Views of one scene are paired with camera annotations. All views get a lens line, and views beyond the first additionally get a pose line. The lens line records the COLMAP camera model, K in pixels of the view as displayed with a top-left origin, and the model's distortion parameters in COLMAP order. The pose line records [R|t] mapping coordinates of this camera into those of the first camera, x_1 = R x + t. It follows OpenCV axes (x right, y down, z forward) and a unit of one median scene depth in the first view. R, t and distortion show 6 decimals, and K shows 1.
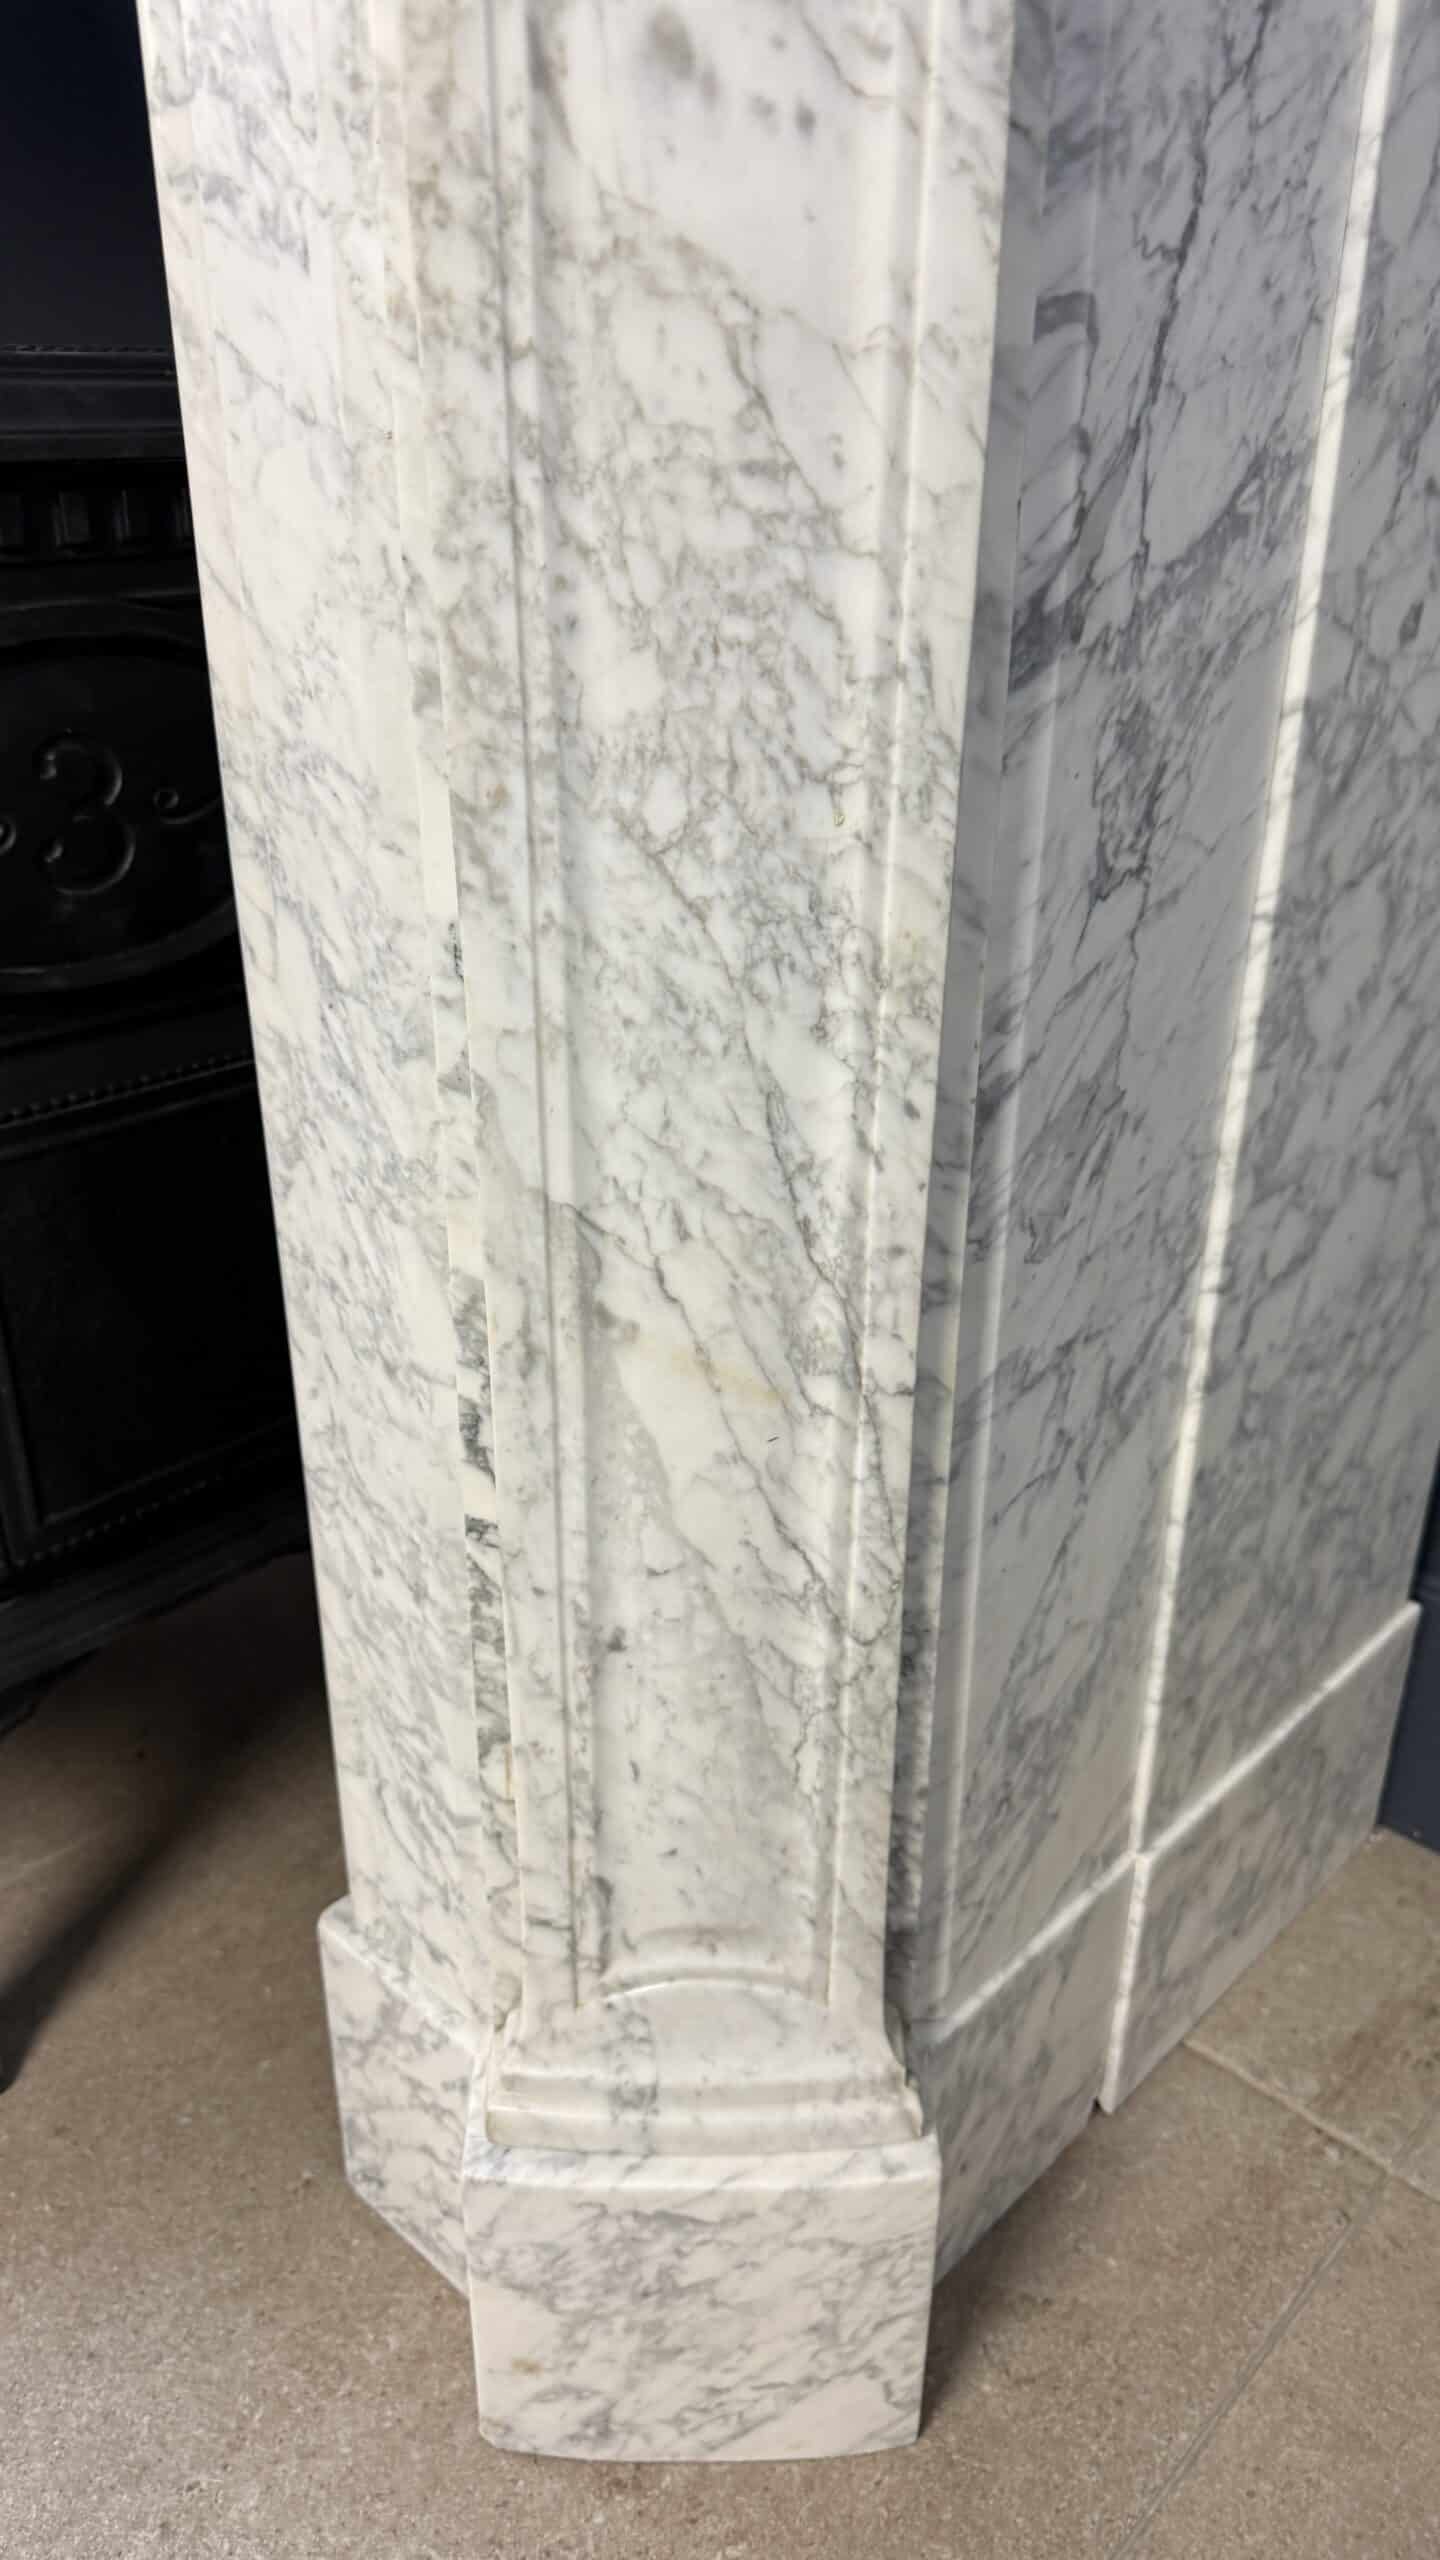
lens RADIAL K [[1854.6, 0, 722.8], [0, 1854.6, 1345.1], [0, 0, 1]] dist [0.008030, -0.045845]
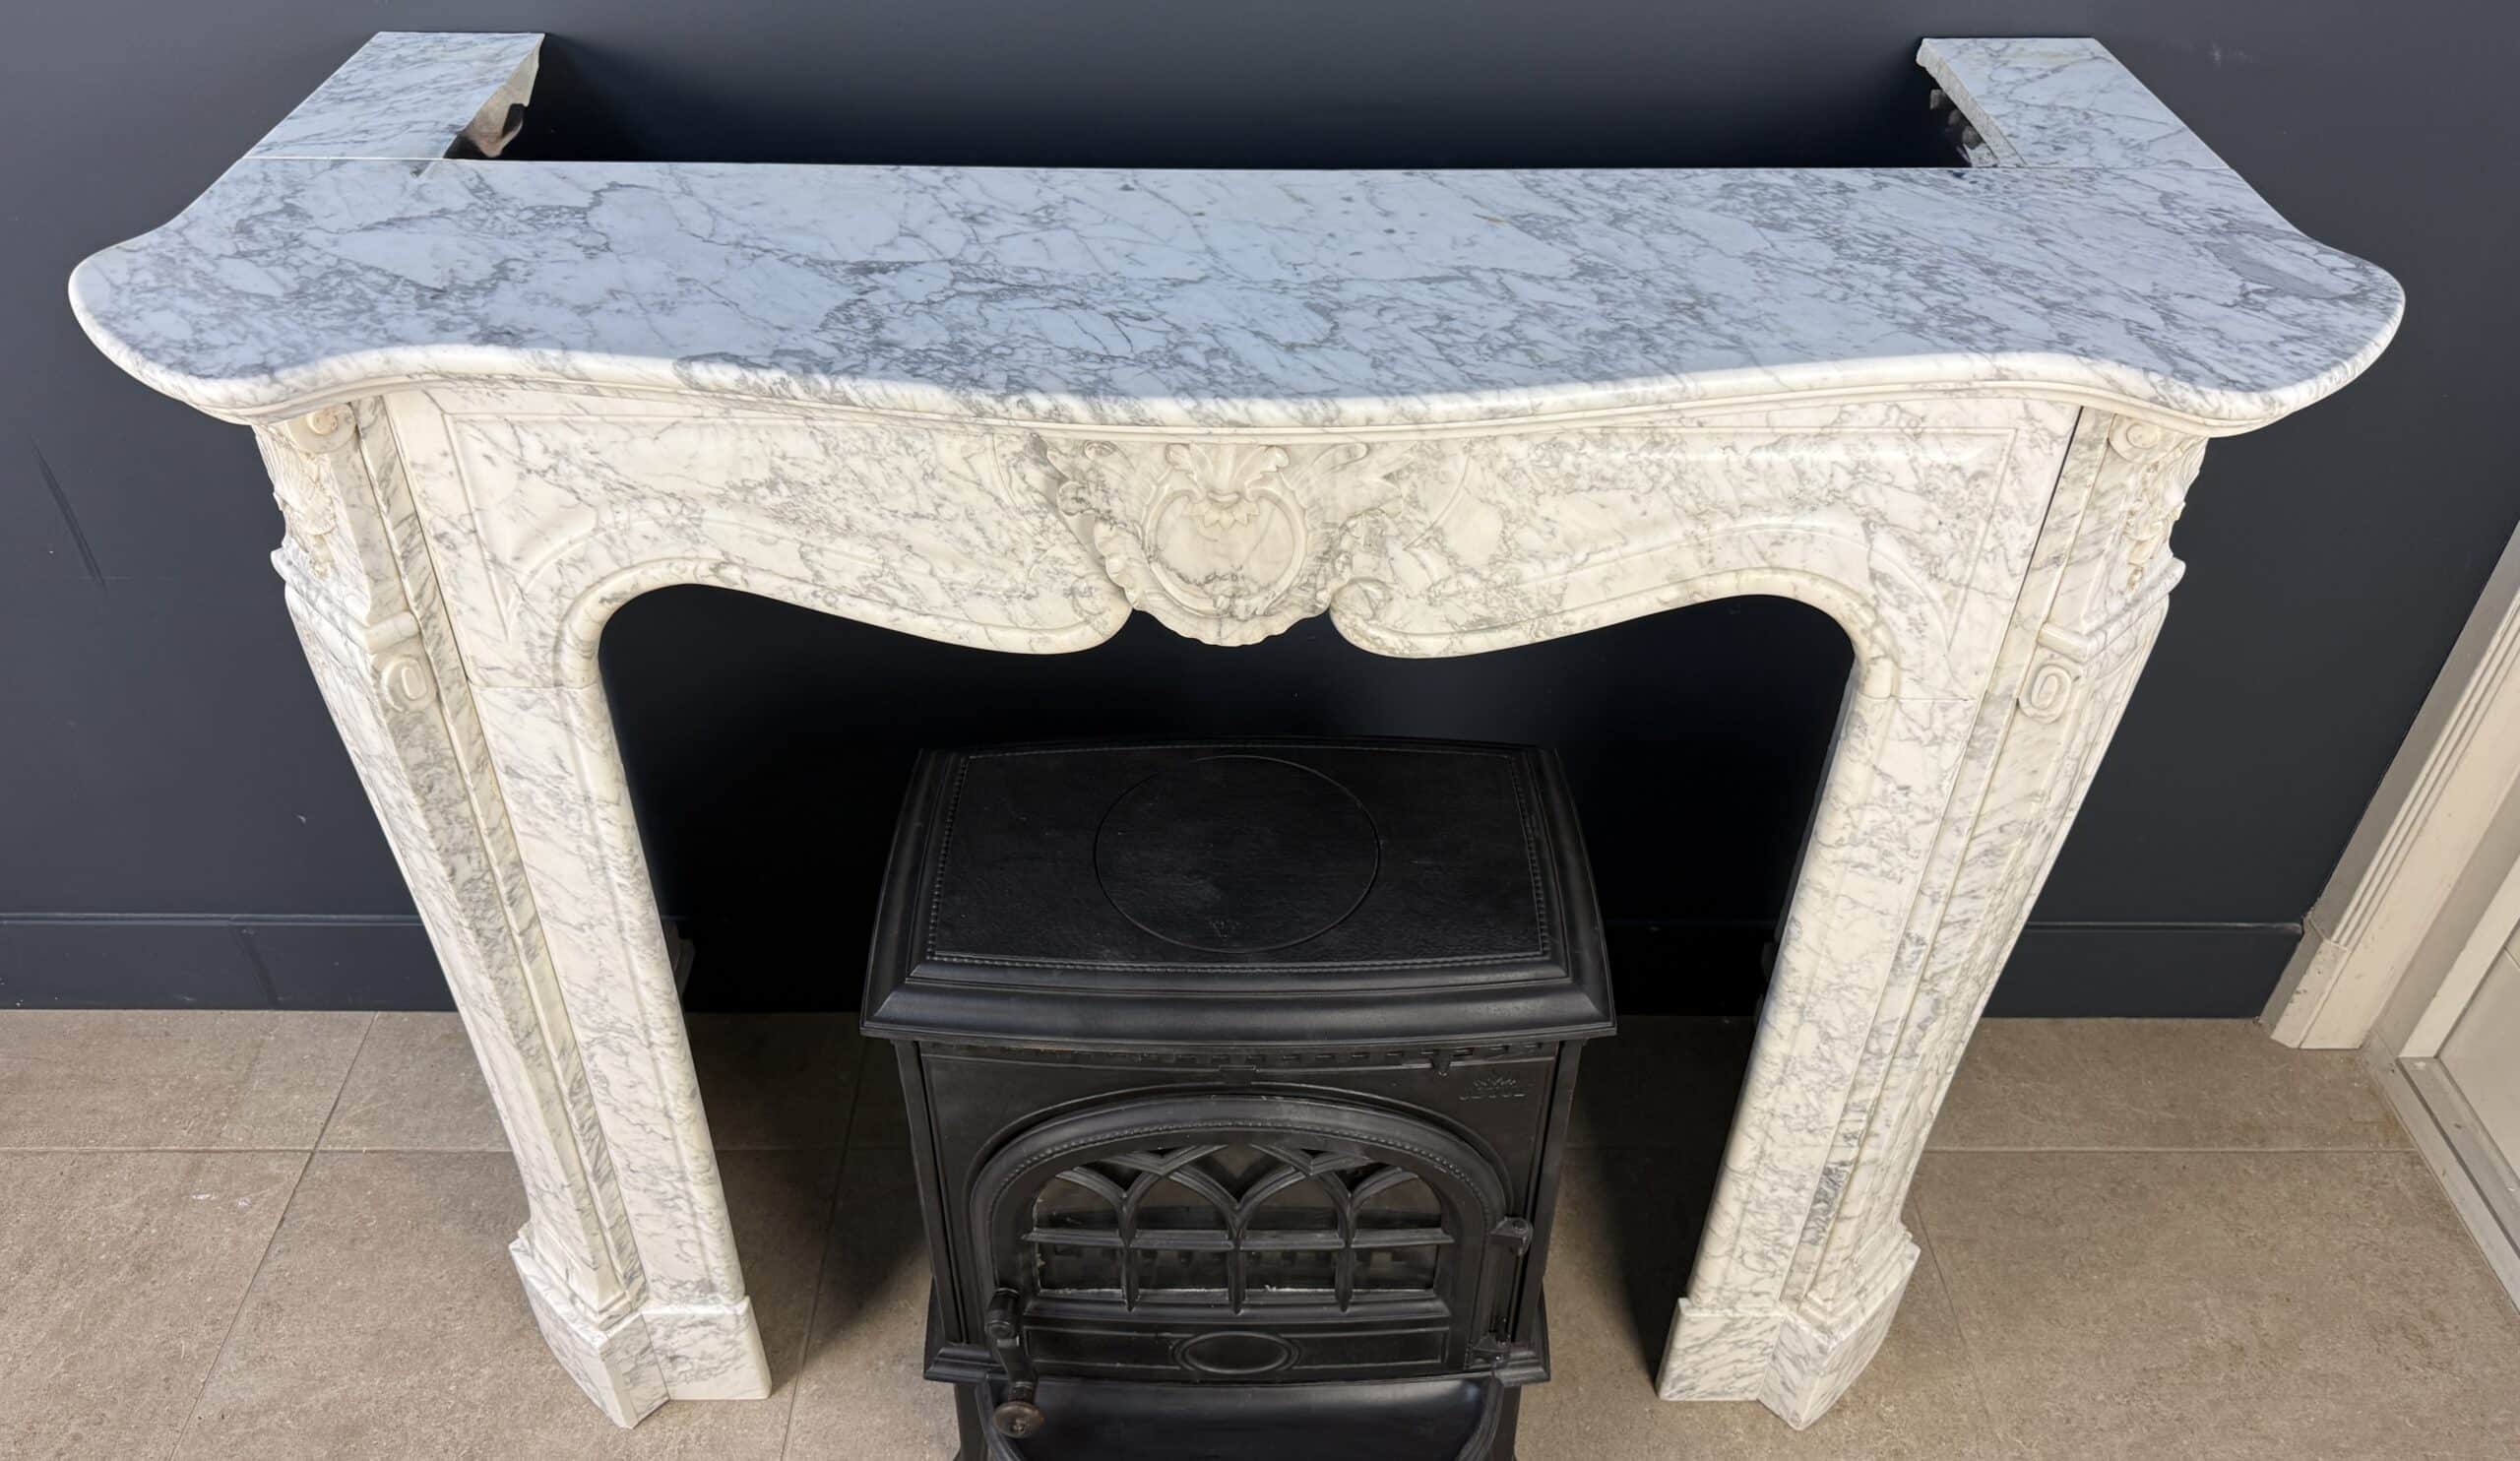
lens RADIAL K [[1863.4, 0, 1233.7], [0, 1863.4, 763.8], [0, 0, 1]] dist [0.207421, -0.526144]
pose [[0.729052, -0.443221, 0.521573, -2.402071], [0.309912, 0.893193, 0.325823, -1.960045], [-0.610277, -0.075901, 0.788544, -0.784087]]
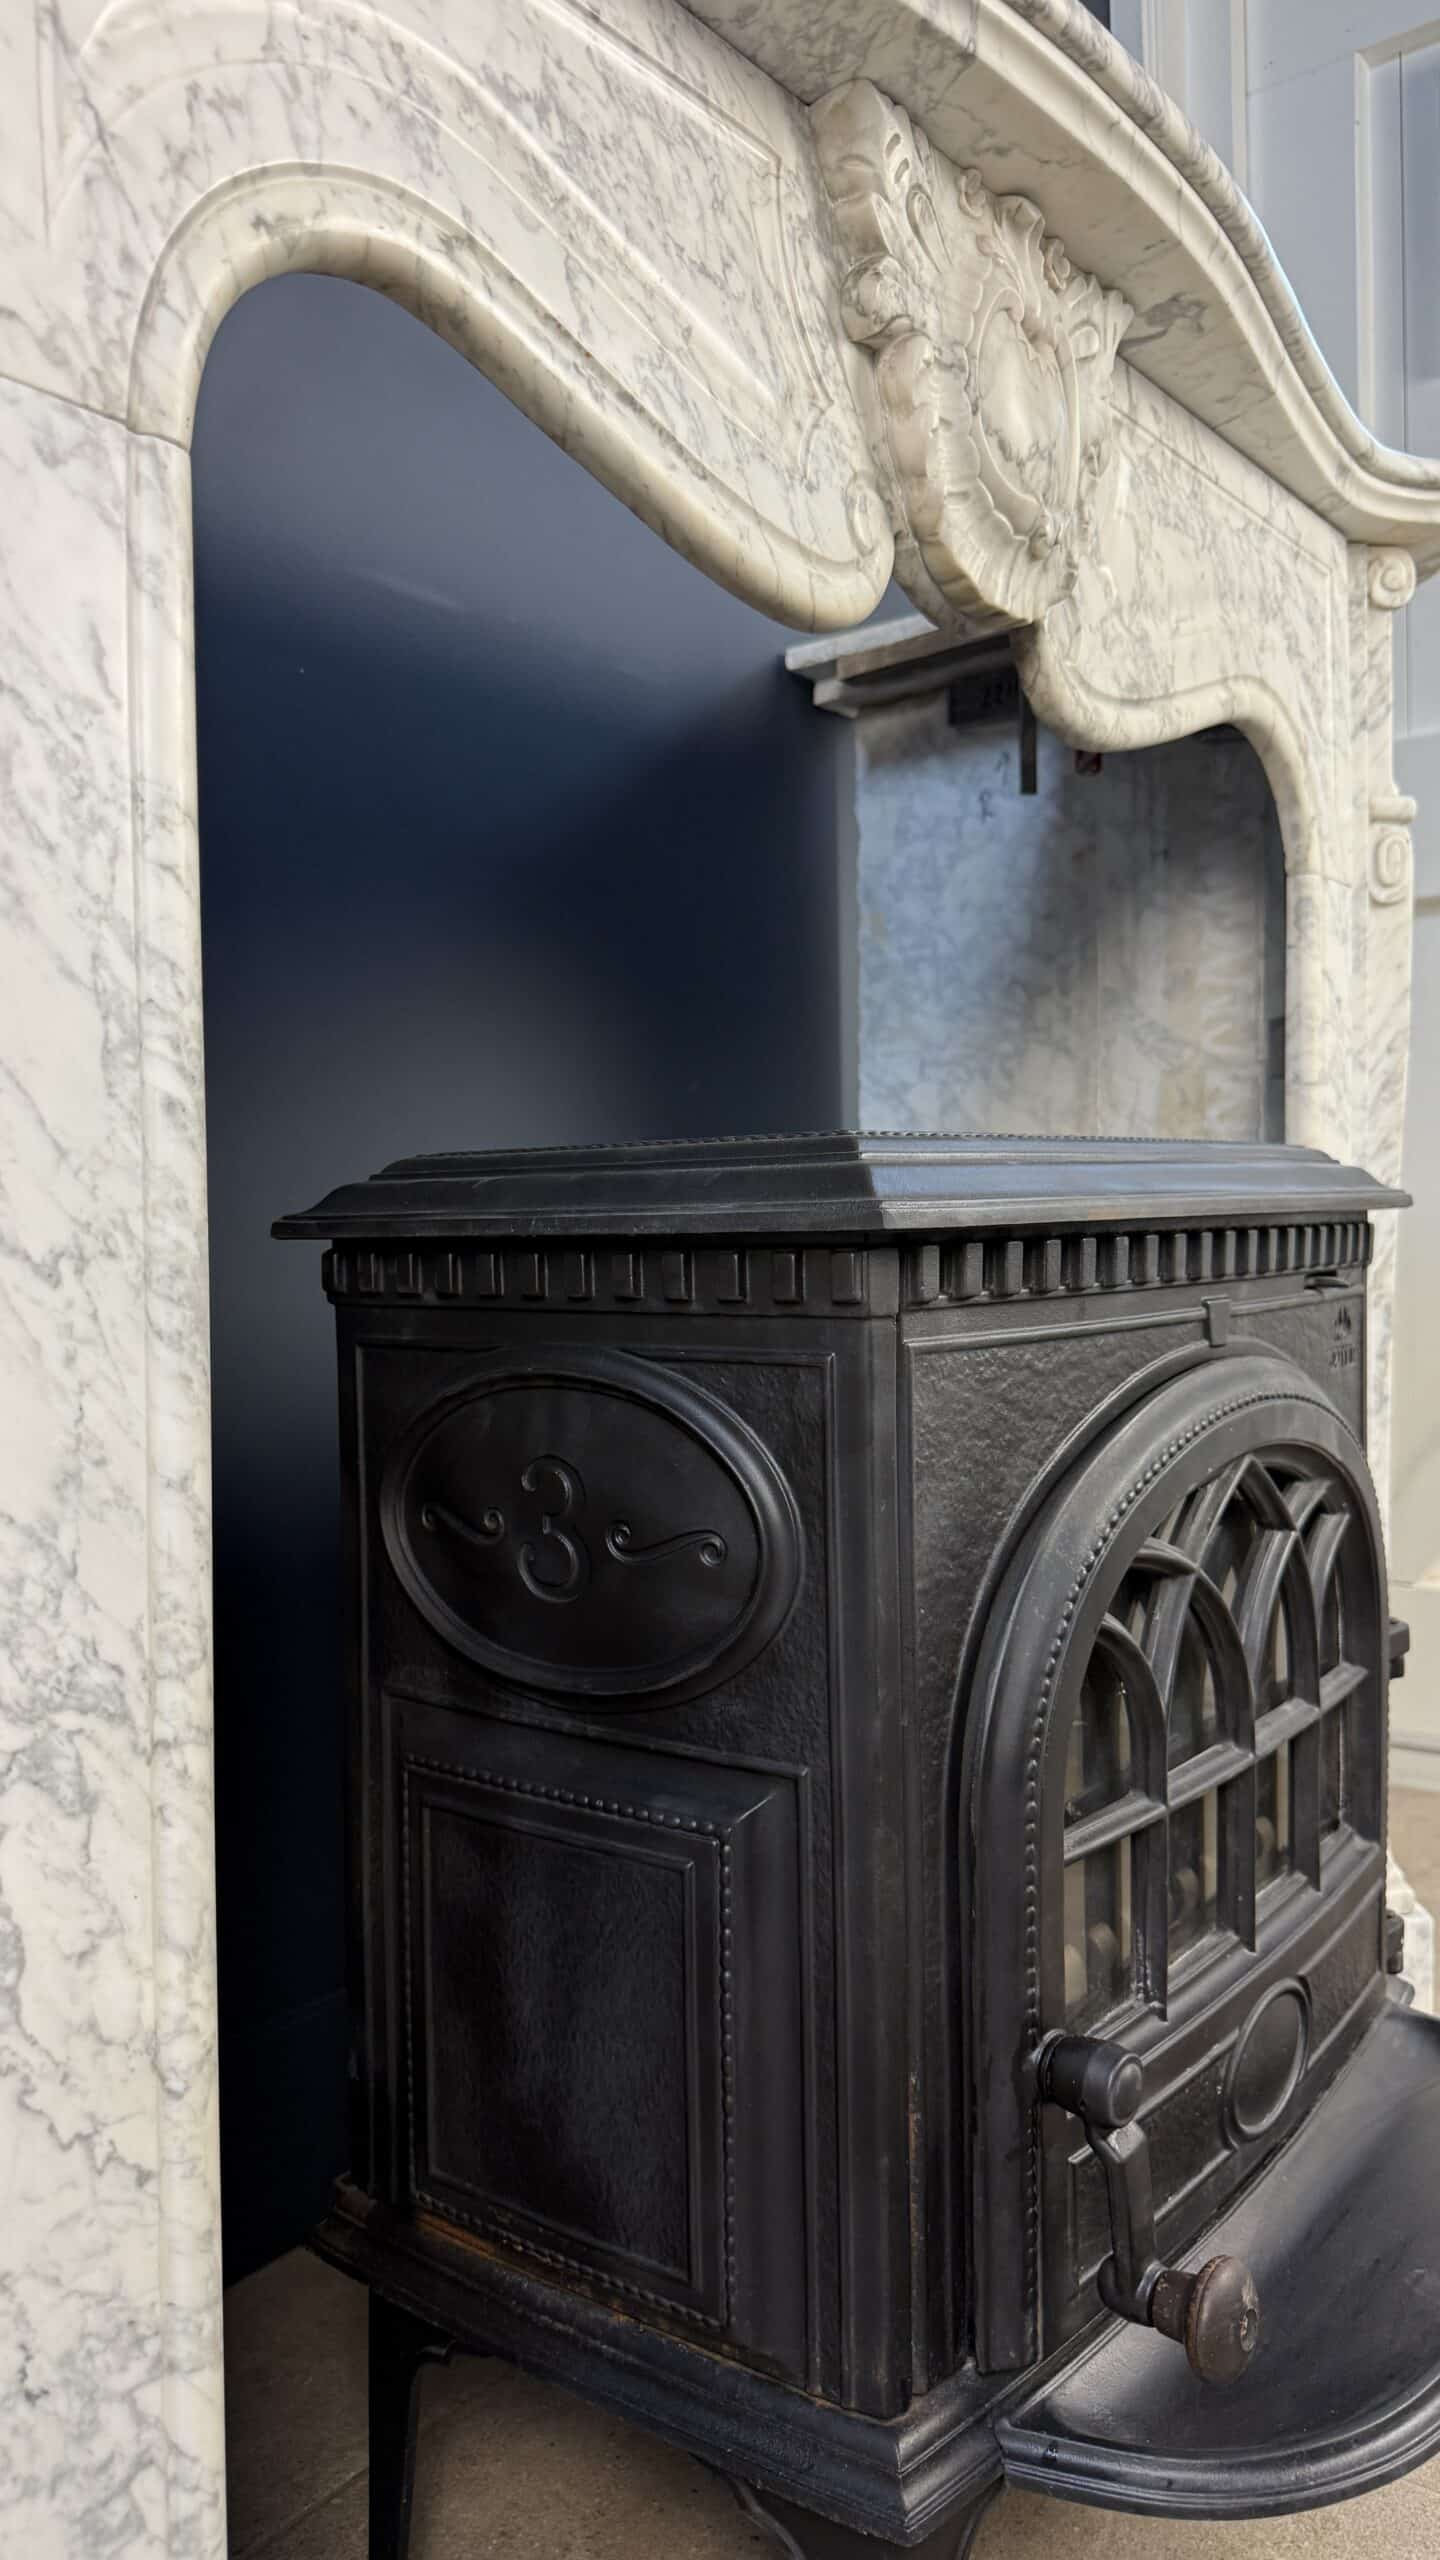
lens RADIAL K [[1834.0, 0, 724.8], [0, 1834.0, 1293.0], [0, 0, 1]] dist [-0.005299, -0.026867]
pose [[-0.097471, -0.045474, 0.994199, -2.734363], [0.469852, 0.878522, 0.086247, -0.972446], [-0.877347, 0.475533, -0.064264, 1.945612]]
